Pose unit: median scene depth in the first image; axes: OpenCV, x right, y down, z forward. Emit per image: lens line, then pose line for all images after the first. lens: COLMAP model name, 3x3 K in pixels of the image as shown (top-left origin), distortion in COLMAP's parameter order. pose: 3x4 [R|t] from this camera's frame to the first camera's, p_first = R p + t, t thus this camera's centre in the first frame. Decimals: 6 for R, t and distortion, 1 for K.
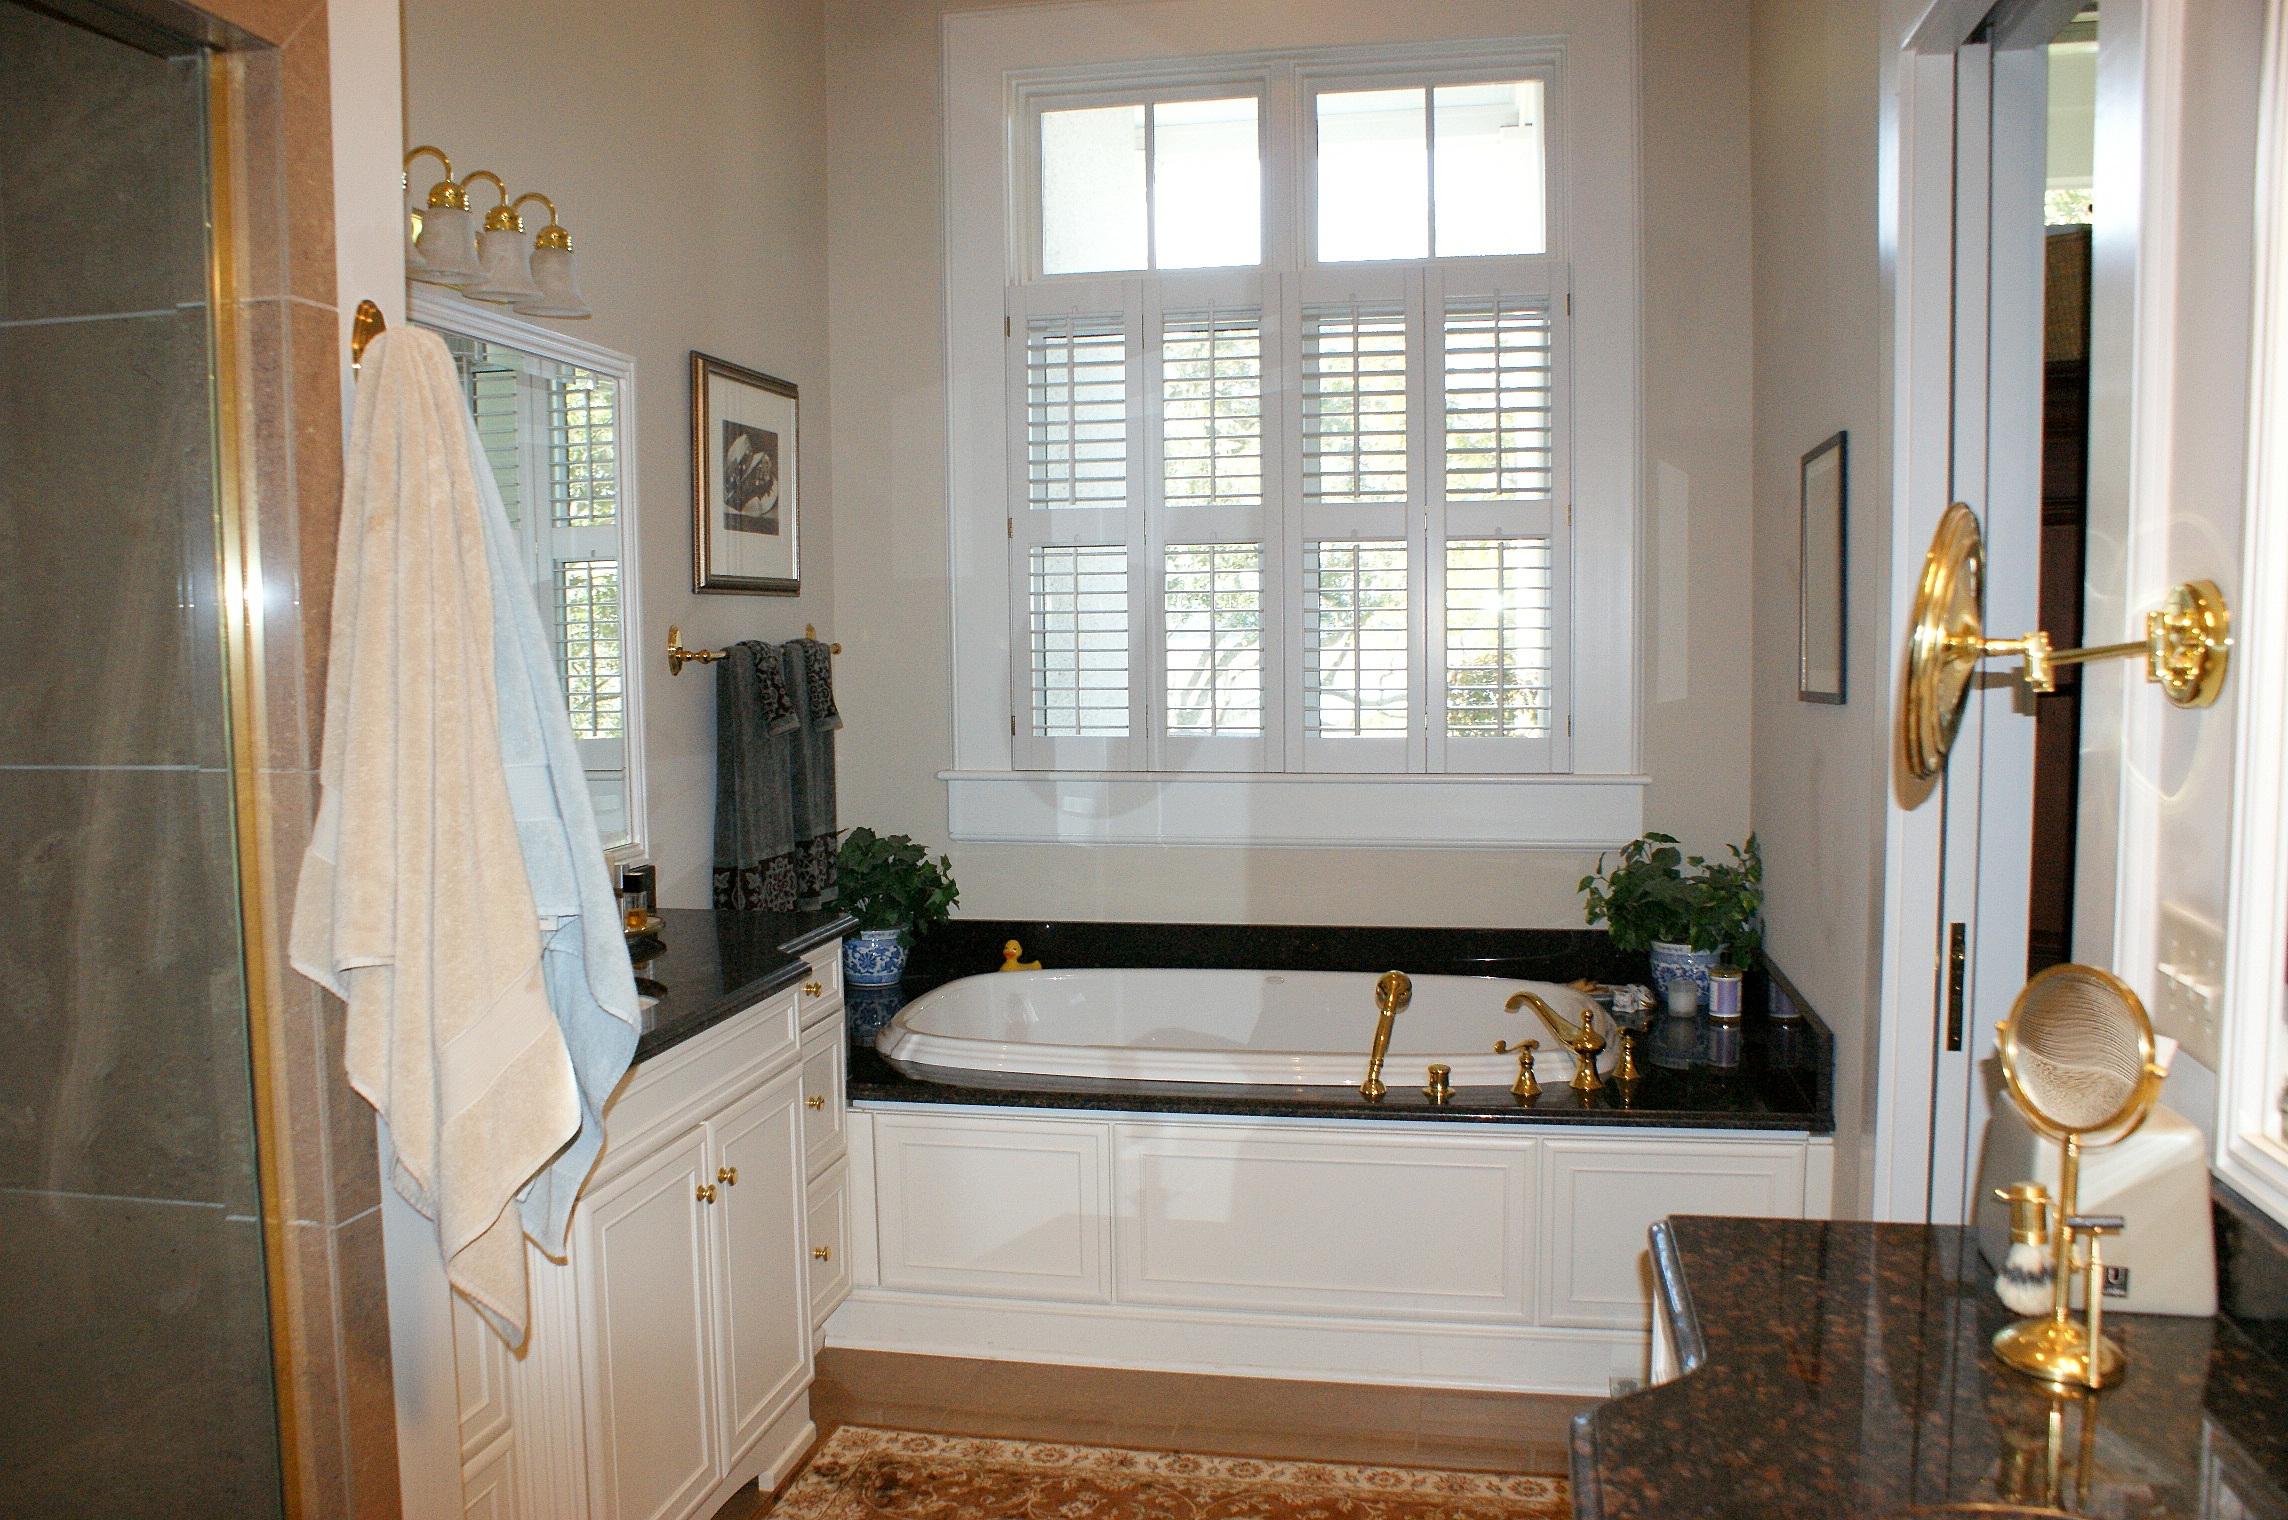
lens RADIAL K [[1801.4, 0, 1134.3], [0, 1801.4, 767.8], [0, 0, 1]] dist [-0.156120, 0.133810]
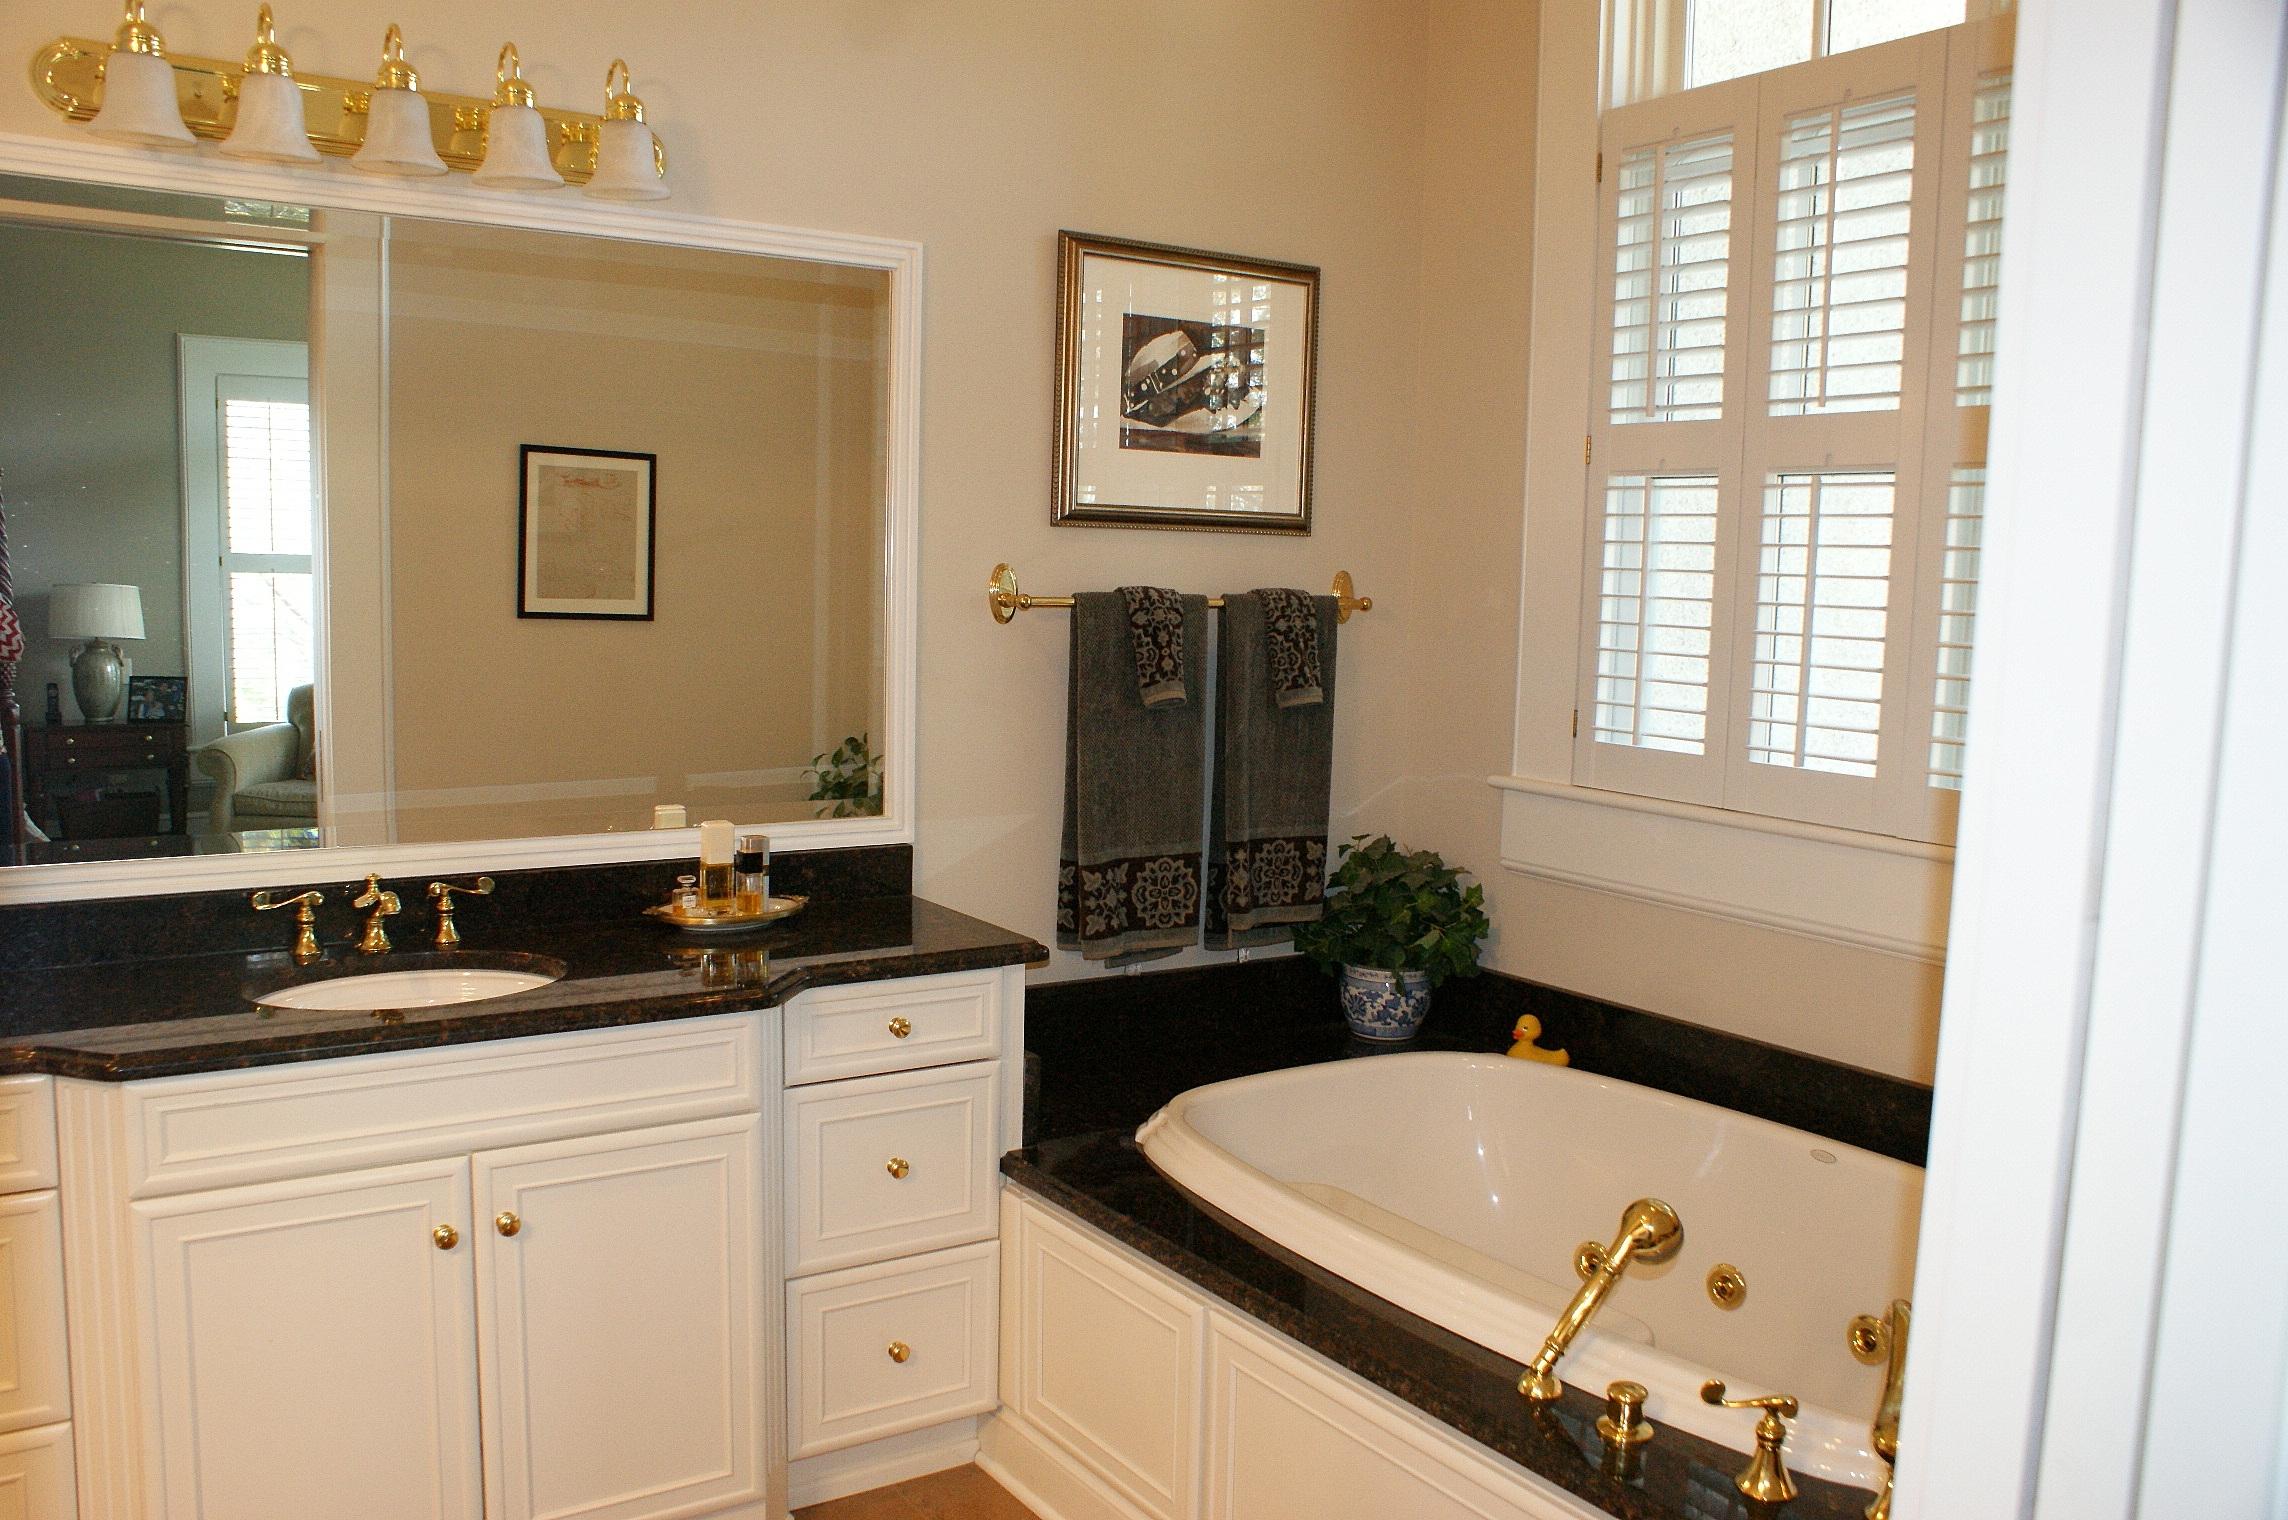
lens RADIAL K [[1801.4, 0, 1146.5], [0, 1801.4, 767.2], [0, 0, 1]] dist [-0.156120, 0.133810]
pose [[0.712396, 0.106448, -0.693657, 0.347259], [-0.090268, 0.994118, 0.059850, -0.037469], [0.695948, 0.019979, 0.717814, 0.405582]]
